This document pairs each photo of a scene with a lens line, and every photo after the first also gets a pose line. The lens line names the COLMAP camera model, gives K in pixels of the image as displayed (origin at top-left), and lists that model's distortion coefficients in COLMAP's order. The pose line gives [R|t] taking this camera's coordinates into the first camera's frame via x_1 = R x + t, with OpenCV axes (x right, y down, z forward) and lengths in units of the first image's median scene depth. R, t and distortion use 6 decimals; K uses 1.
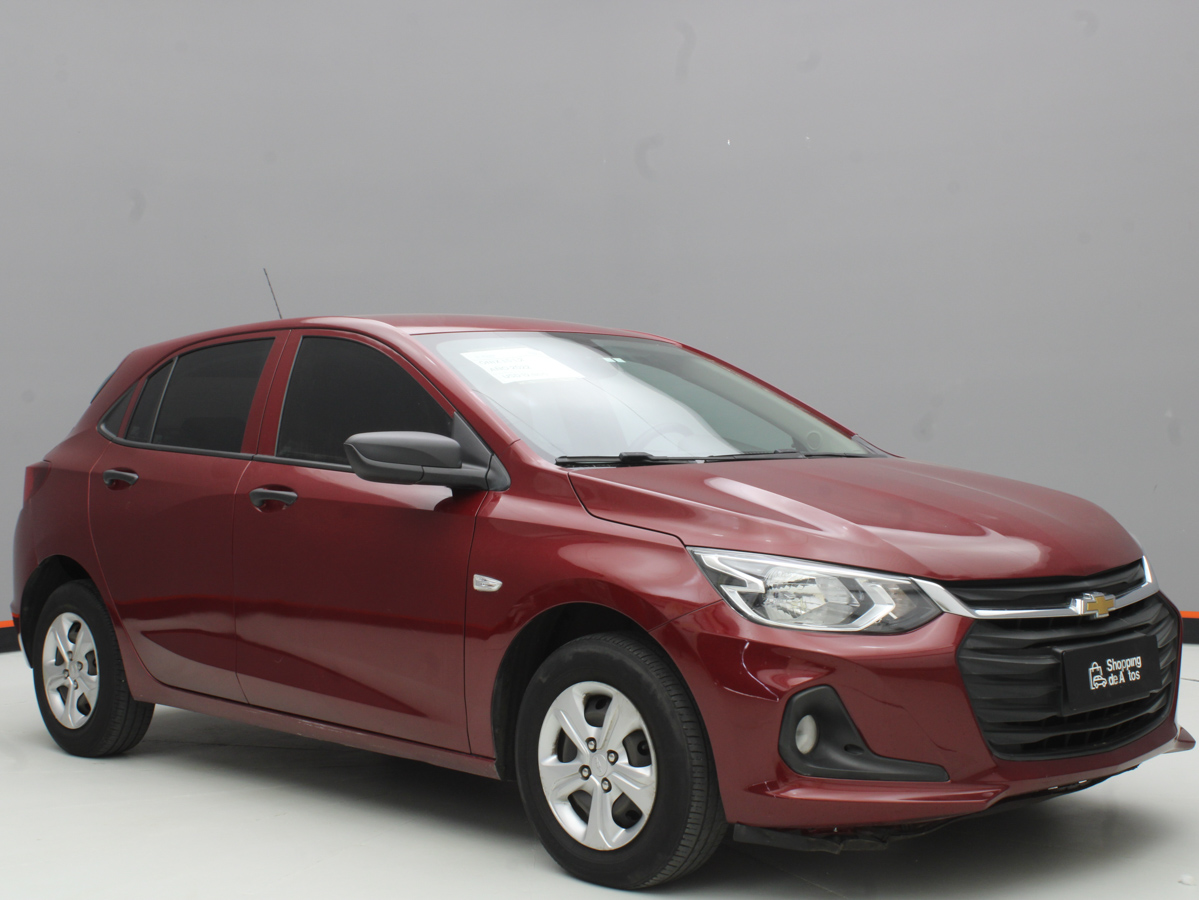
lens RADIAL K [[1700.5, 0, 599.5], [0, 1700.5, 450.0], [0, 0, 1]] dist [-0.025560, -0.035411]
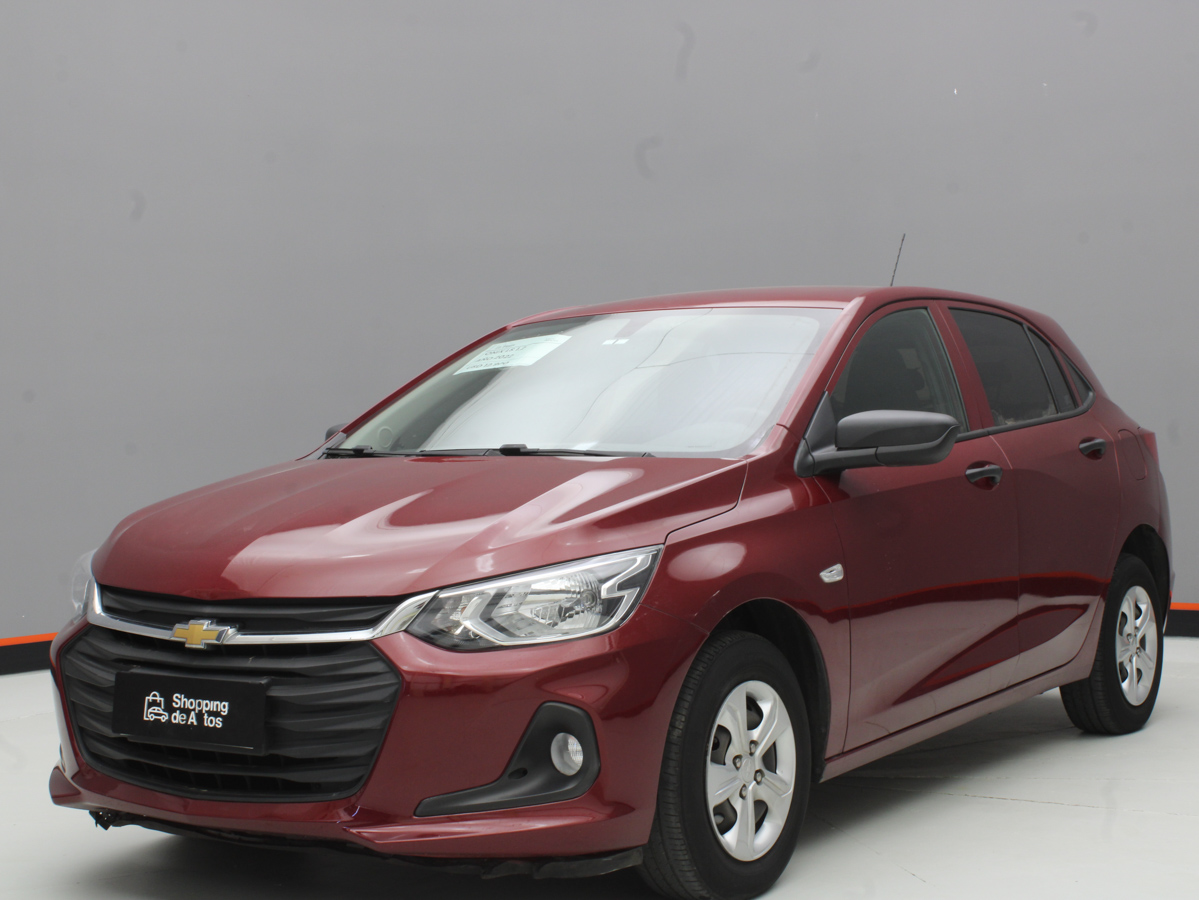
lens RADIAL K [[1847.9, 0, 599.5], [0, 1847.9, 450.0], [0, 0, 1]] dist [0.021924, -0.843426]
pose [[0.219681, 0.019560, -0.975376, 1.296604], [0.015913, 0.999594, 0.023629, -0.023974], [0.975442, -0.020712, 0.219280, 1.011702]]
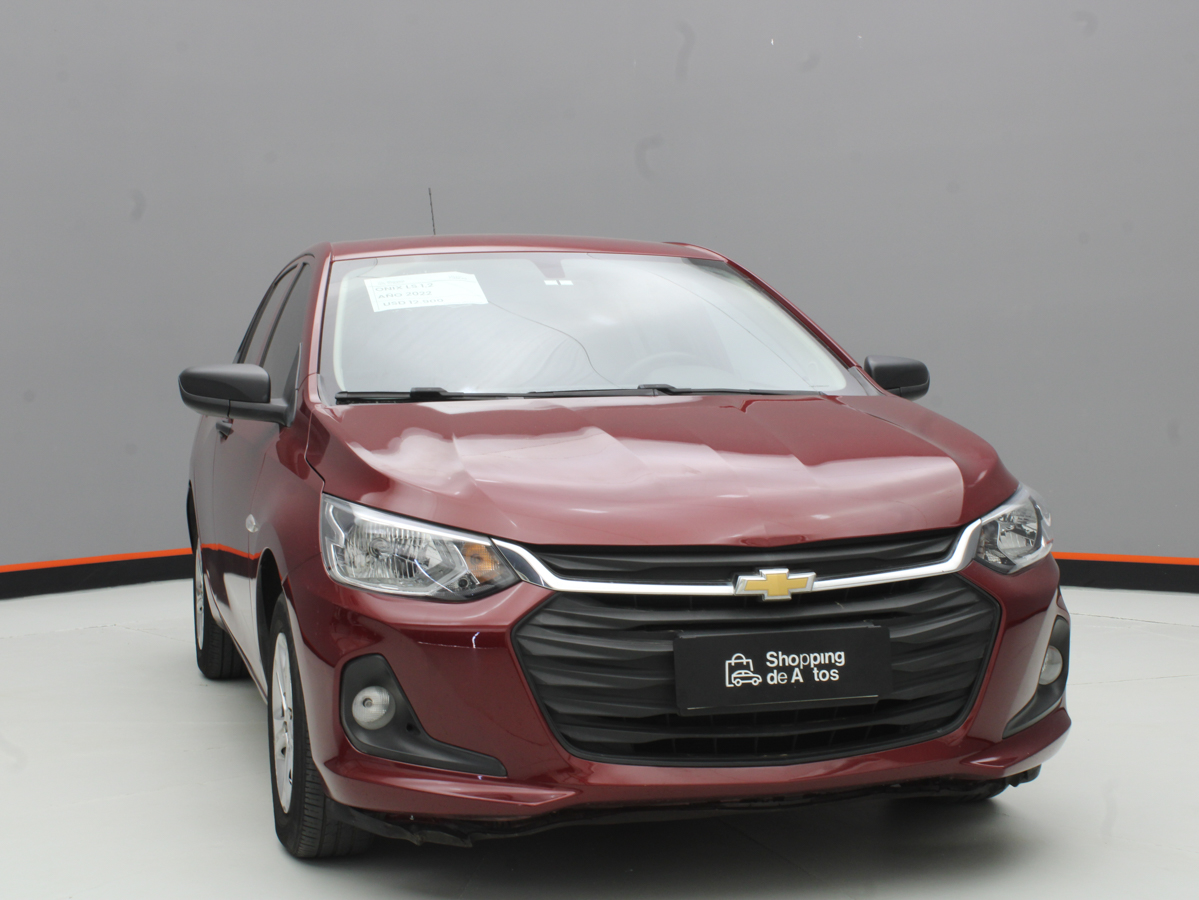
lens RADIAL K [[1847.9, 0, 599.5], [0, 1847.9, 450.0], [0, 0, 1]] dist [0.021924, -0.843426]
pose [[0.880784, 0.023912, -0.472914, 0.644139], [-0.002529, 0.998947, 0.045800, -0.012222], [0.473511, -0.039144, 0.879918, 0.194414]]
